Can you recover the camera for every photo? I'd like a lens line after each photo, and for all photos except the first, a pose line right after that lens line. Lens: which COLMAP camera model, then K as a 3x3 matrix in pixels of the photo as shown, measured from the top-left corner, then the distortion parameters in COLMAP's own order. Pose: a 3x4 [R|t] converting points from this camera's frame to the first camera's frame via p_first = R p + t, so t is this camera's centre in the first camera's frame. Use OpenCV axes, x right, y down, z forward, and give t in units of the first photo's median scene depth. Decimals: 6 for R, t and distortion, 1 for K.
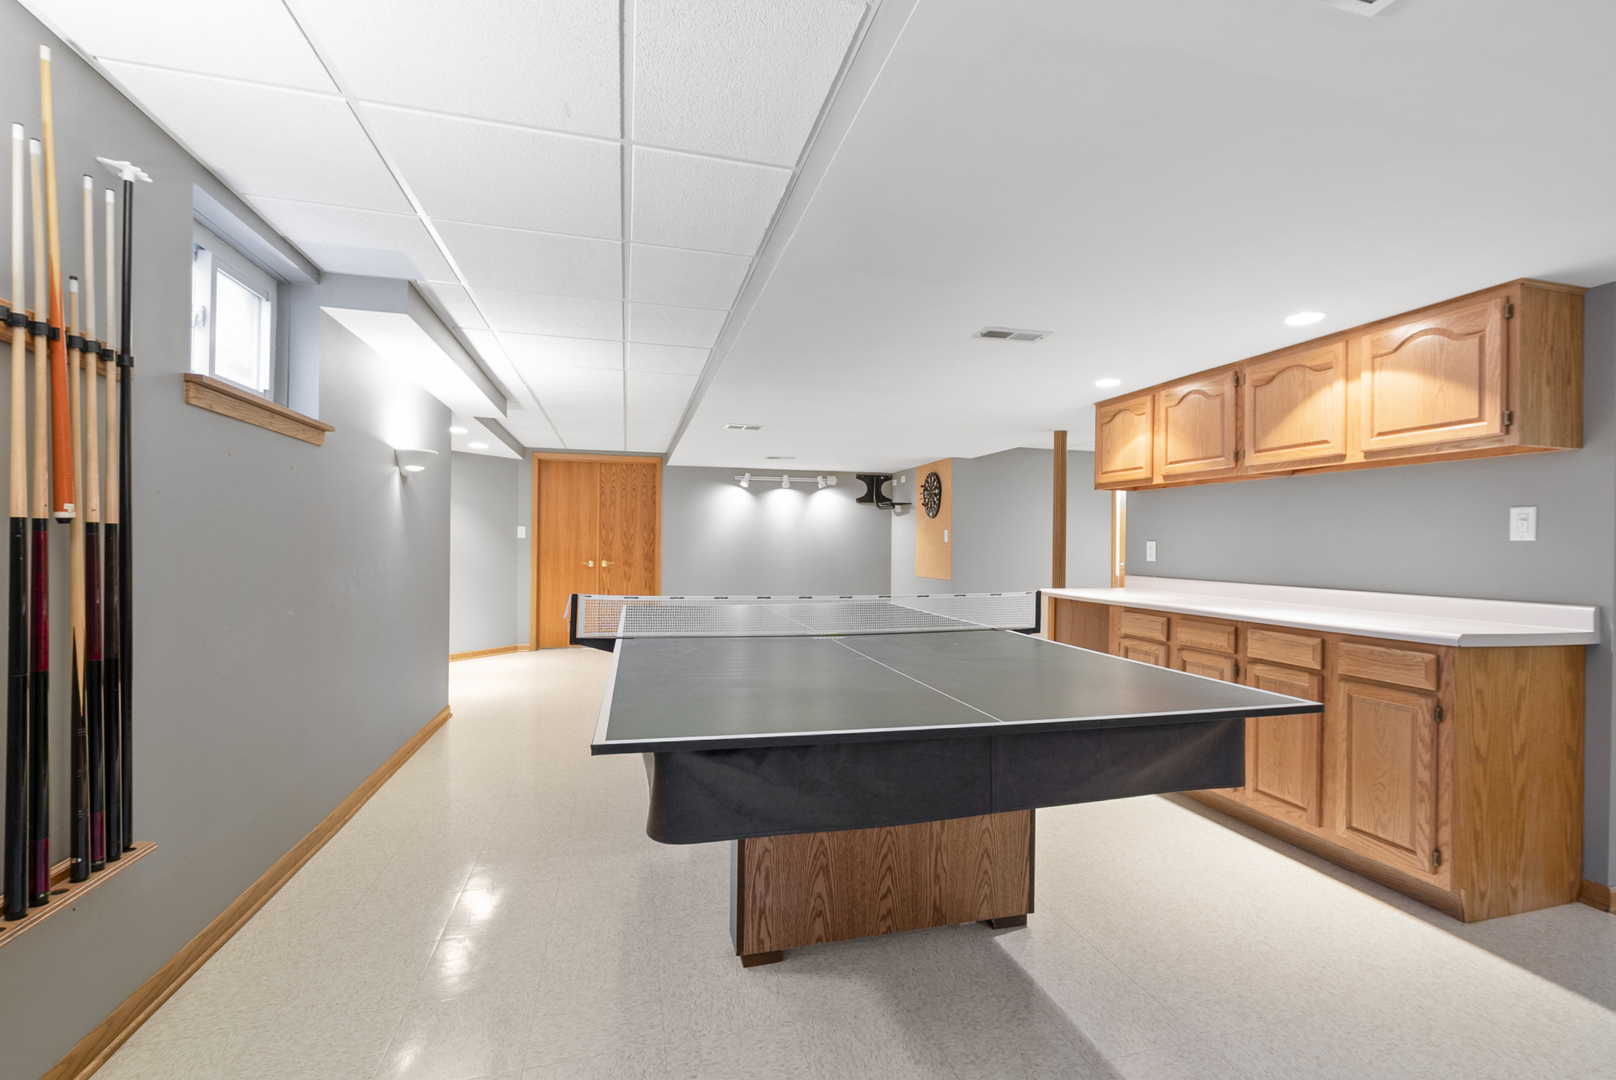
lens RADIAL K [[713.8, 0, 807.2], [0, 713.8, 547.7], [0, 0, 1]] dist [0.003313, 0.000265]
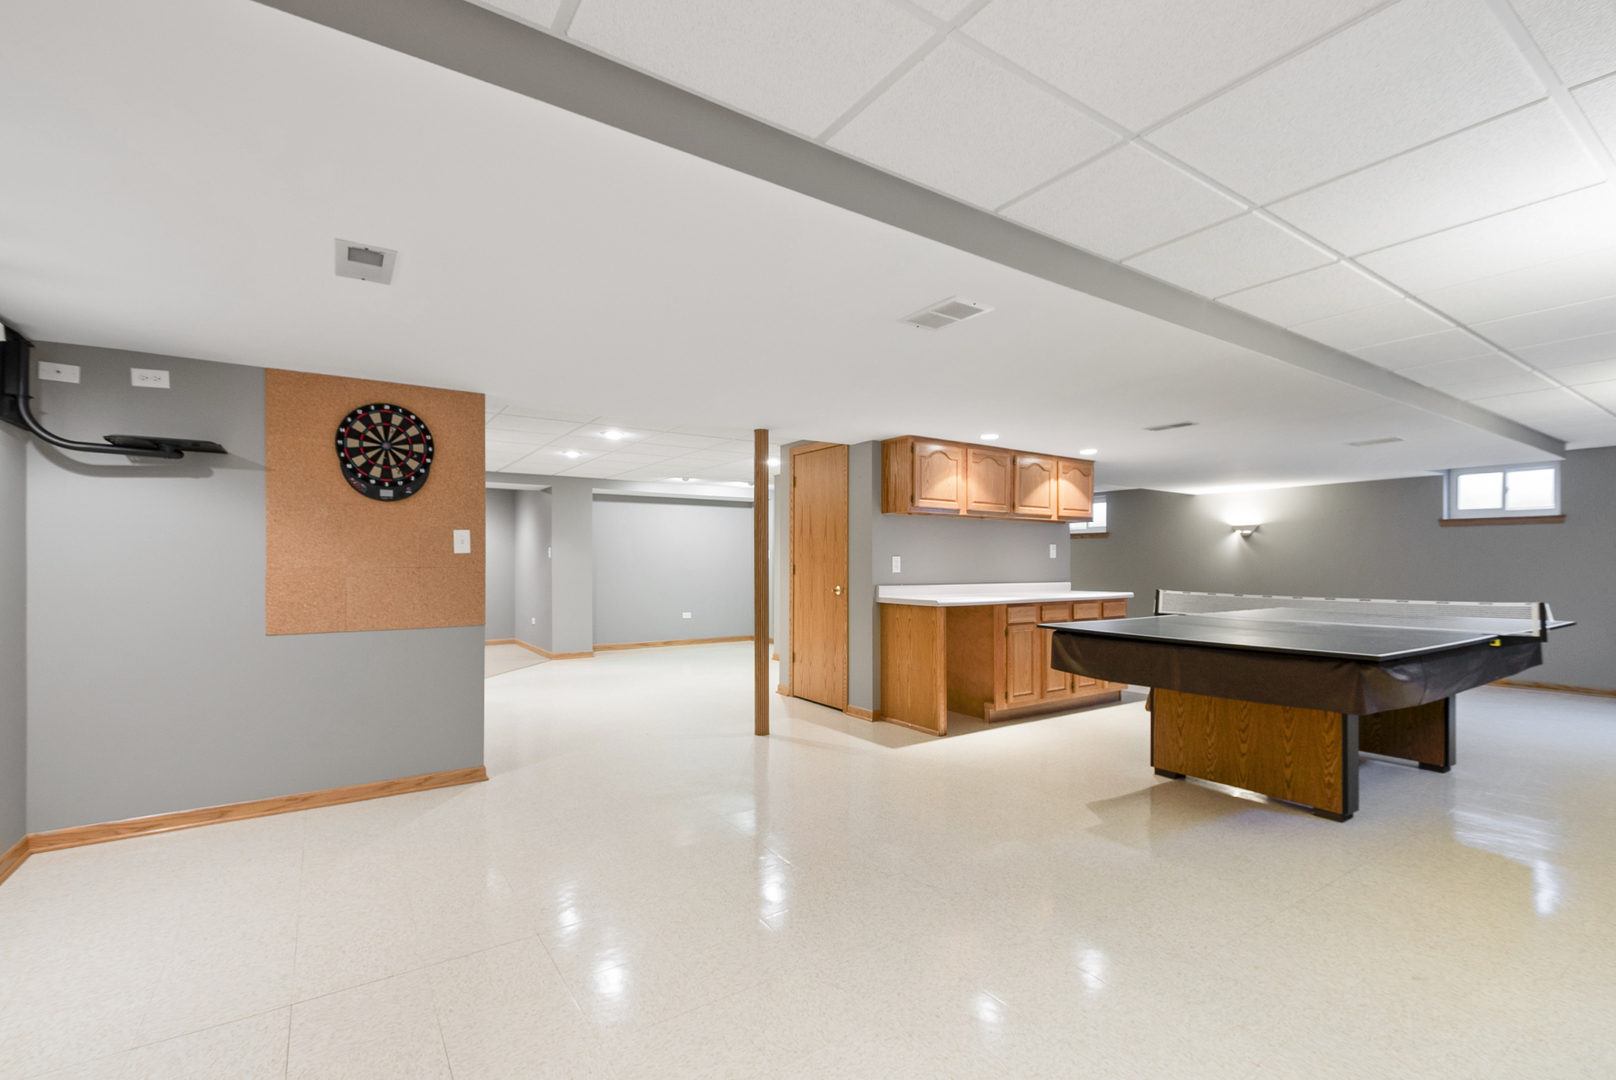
lens RADIAL K [[713.8, 0, 804.4], [0, 713.8, 548.1], [0, 0, 1]] dist [0.003313, 0.000265]
pose [[-0.334466, 0.009794, 0.942357, -0.675367], [-0.000147, 0.999945, -0.010445, -0.011475], [-0.942408, -0.003632, -0.334446, 1.699364]]
